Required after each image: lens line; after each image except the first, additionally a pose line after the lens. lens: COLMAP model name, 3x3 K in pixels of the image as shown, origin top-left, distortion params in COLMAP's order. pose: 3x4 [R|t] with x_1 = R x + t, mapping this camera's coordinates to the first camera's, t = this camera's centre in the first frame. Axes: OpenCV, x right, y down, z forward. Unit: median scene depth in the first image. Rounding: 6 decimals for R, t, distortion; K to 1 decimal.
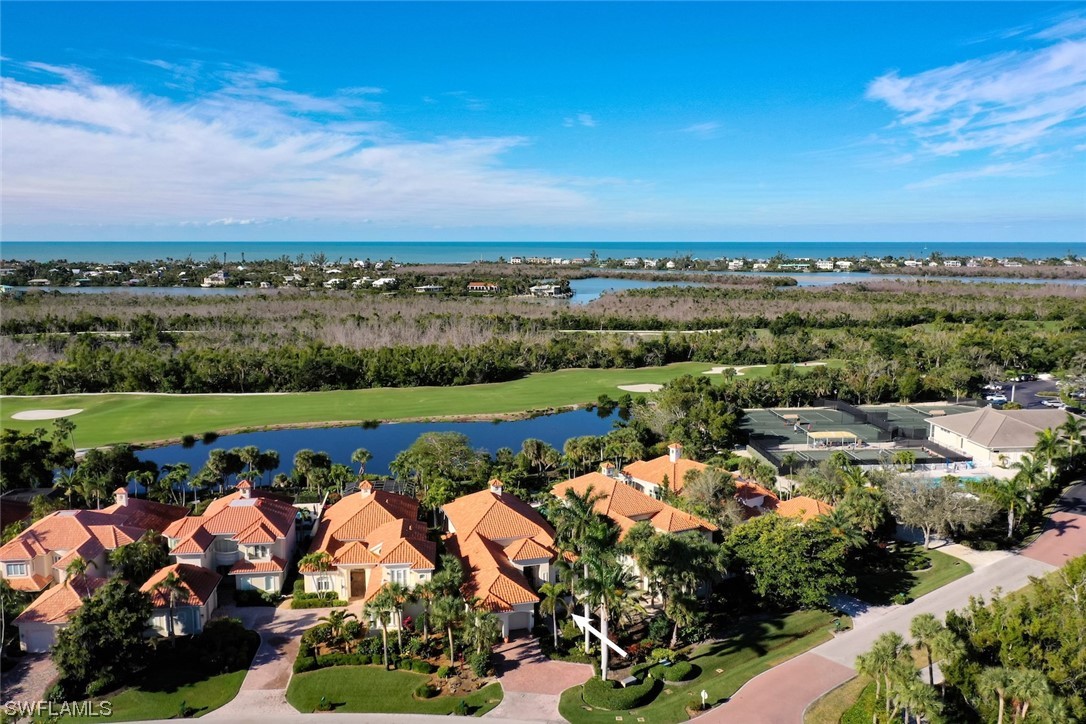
lens RADIAL K [[869.0, 0, 543.8], [0, 869.0, 328.8], [0, 0, 1]] dist [-0.015873, 0.000635]
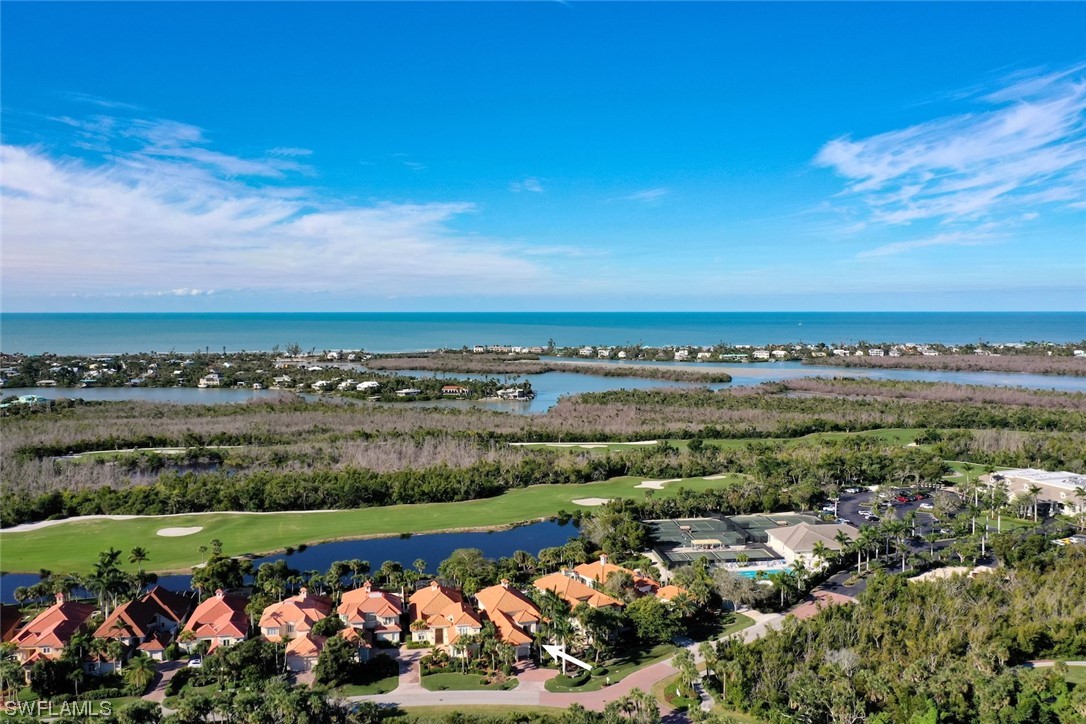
lens RADIAL K [[883.2, 0, 541.3], [0, 883.2, 405.8], [0, 0, 1]] dist [-0.012788, 0.002818]
pose [[0.998874, -0.008647, 0.046638, -0.025268], [0.008032, 0.999879, 0.013351, -0.090264], [-0.046748, -0.012961, 0.998823, -0.357177]]
